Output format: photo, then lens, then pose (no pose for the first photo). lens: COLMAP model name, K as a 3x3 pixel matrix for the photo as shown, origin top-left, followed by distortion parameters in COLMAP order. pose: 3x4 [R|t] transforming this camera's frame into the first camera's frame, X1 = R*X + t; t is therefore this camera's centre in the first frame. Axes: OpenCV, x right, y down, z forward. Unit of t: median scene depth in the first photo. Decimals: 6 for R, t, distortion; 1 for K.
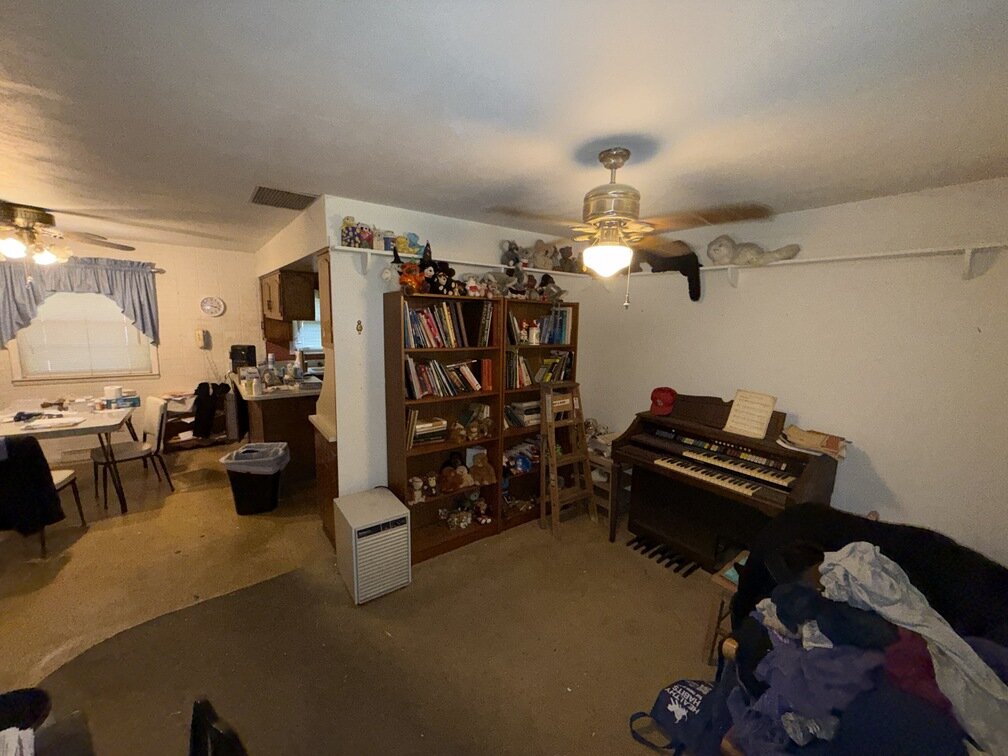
lens RADIAL K [[400.2, 0, 504.0], [0, 400.2, 378.0], [0, 0, 1]] dist [-0.000976, -0.000012]
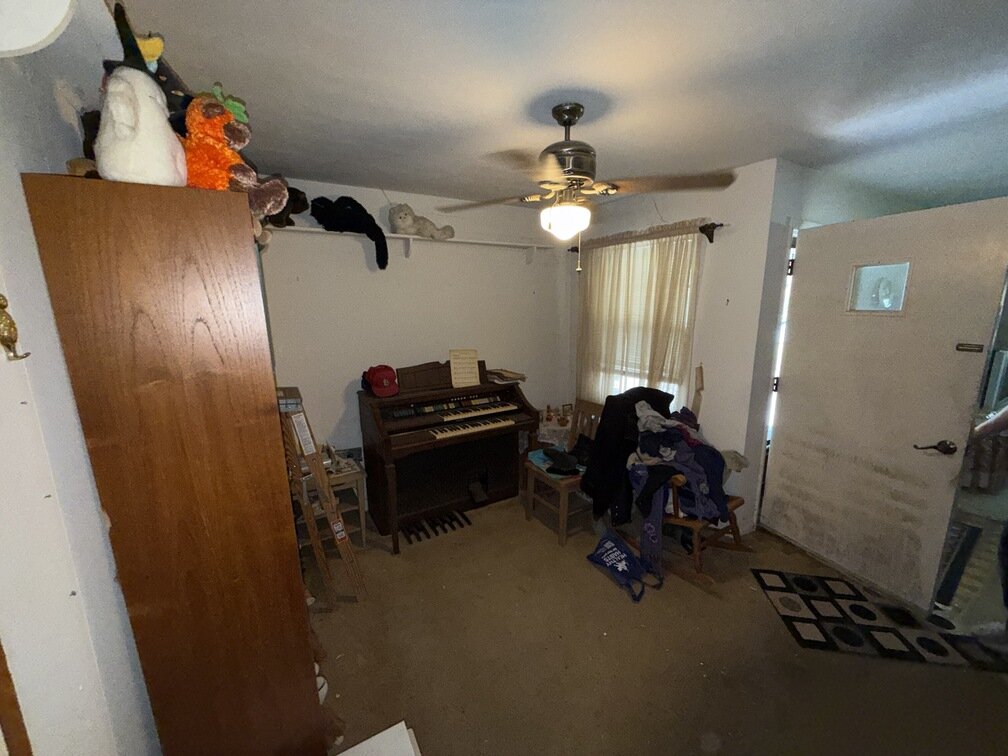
lens RADIAL K [[400.2, 0, 504.0], [0, 400.2, 378.0], [0, 0, 1]] dist [-0.000976, -0.000012]
pose [[0.105728, -0.217834, 0.970242, -0.537223], [0.161988, 0.966451, 0.199331, -0.100196], [-0.981112, 0.136093, 0.137468, 0.727048]]
